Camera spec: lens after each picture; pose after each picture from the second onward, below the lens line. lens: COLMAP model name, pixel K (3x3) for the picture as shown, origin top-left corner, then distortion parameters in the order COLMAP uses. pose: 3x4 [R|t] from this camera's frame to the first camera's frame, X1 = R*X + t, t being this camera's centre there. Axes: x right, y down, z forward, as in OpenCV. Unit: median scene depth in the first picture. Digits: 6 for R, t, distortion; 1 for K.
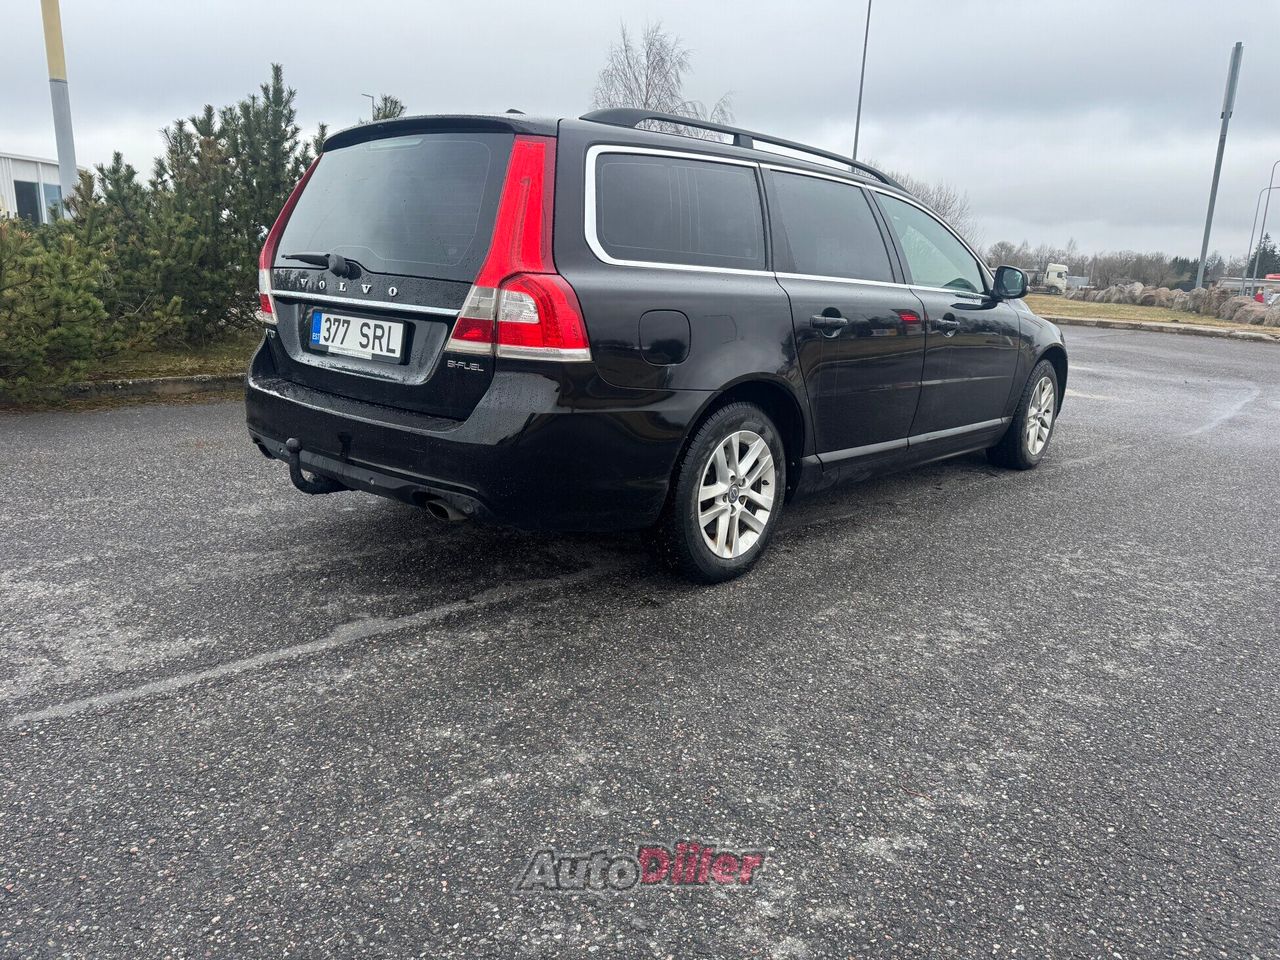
lens RADIAL K [[896.4, 0, 640.0], [0, 896.4, 480.0], [0, 0, 1]] dist [0.041733, -0.053375]
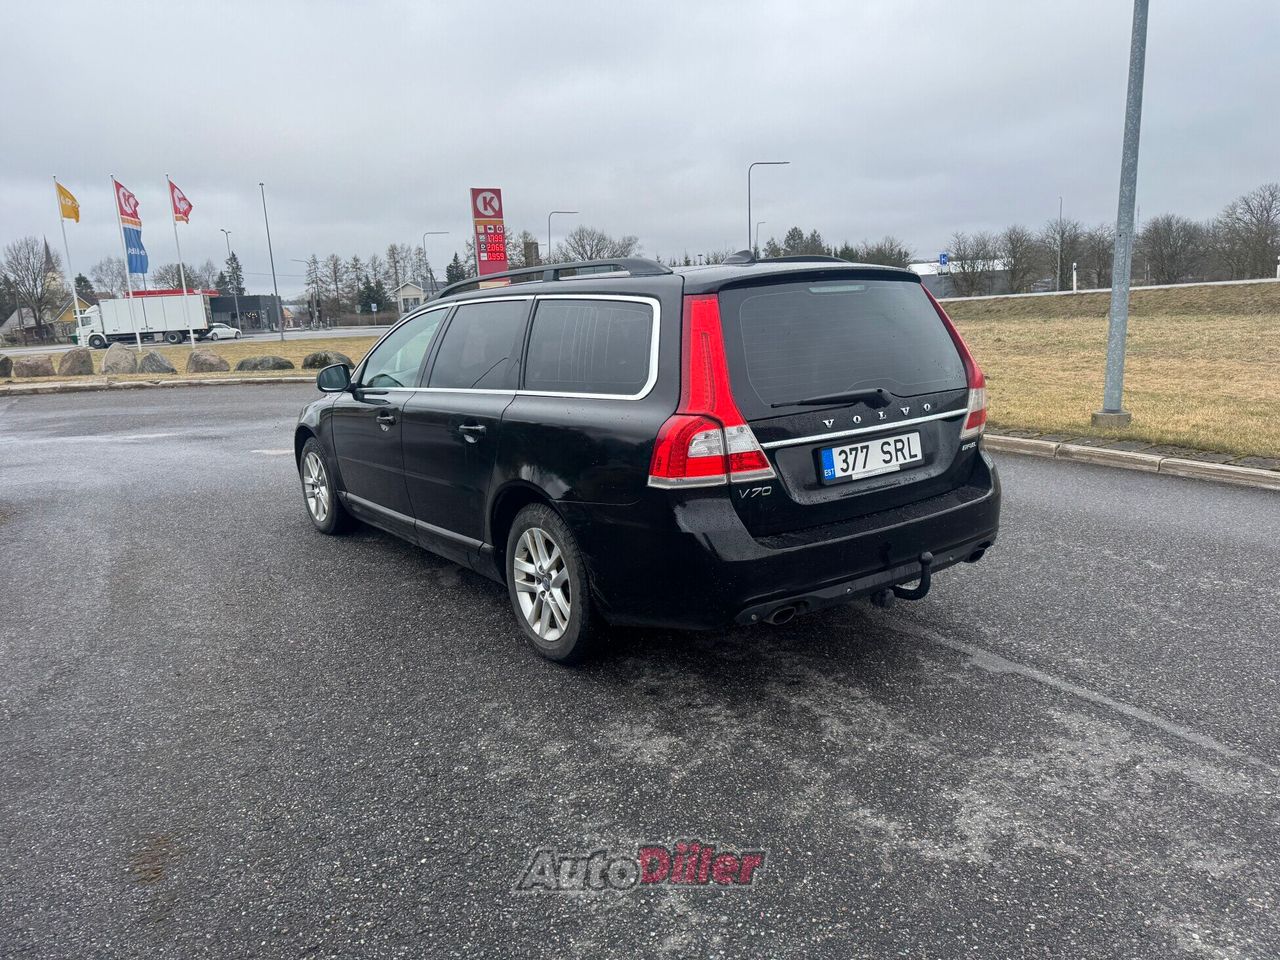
lens RADIAL K [[896.4, 0, 640.0], [0, 896.4, 480.0], [0, 0, 1]] dist [0.041733, -0.053375]
pose [[0.201689, -0.237491, 0.950221, -1.436354], [0.279191, 0.943849, 0.176638, -0.409539], [-0.938815, 0.229667, 0.256669, 0.991733]]
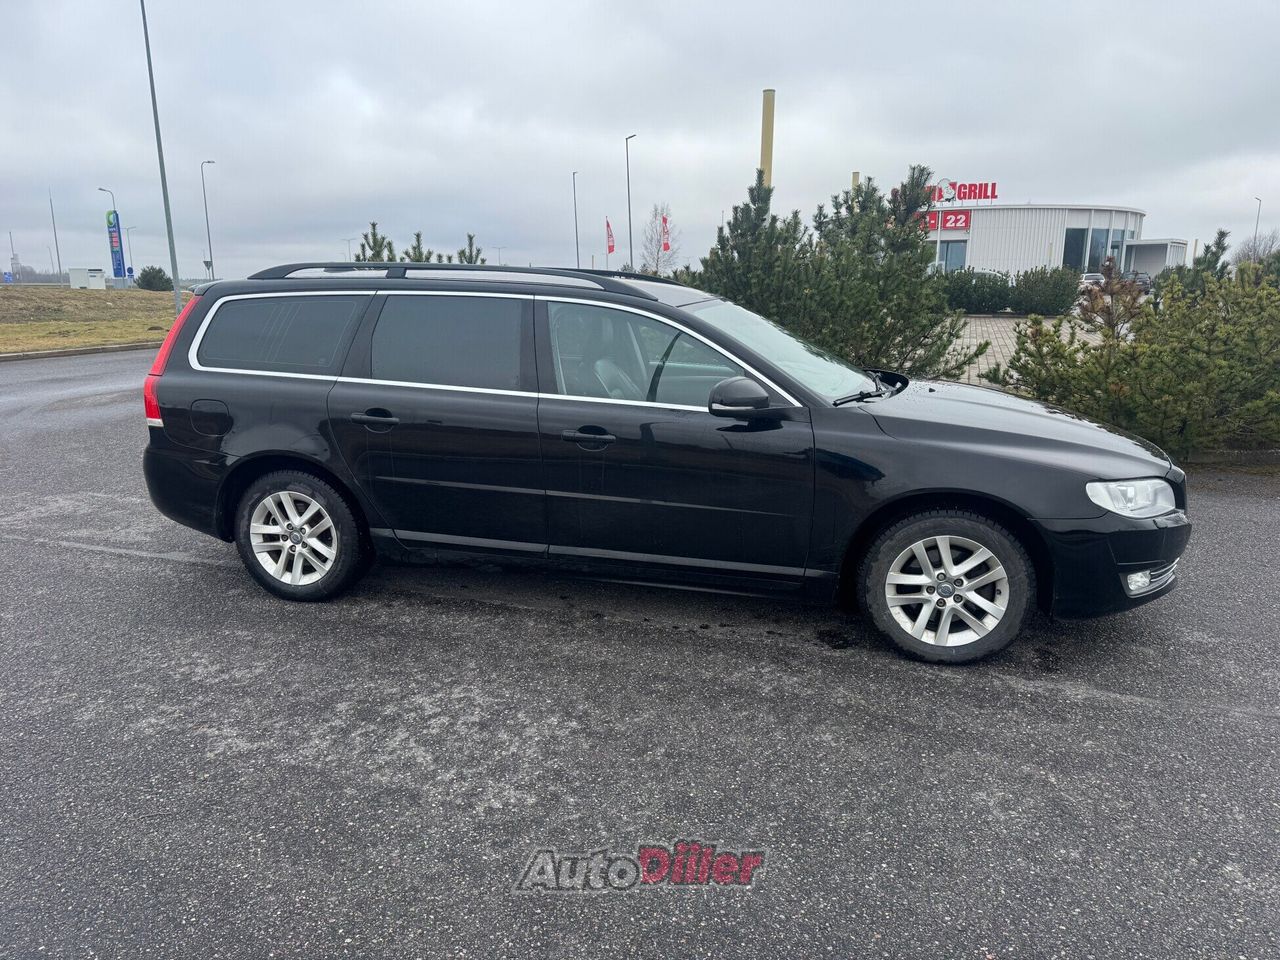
lens RADIAL K [[889.8, 0, 640.4], [0, 889.8, 485.2], [0, 0, 1]] dist [0.109584, -0.148571]
pose [[0.456112, 0.141481, -0.878604, 1.676076], [-0.189014, 0.980157, 0.059711, -0.265845], [0.869618, 0.138833, 0.473803, 0.877503]]
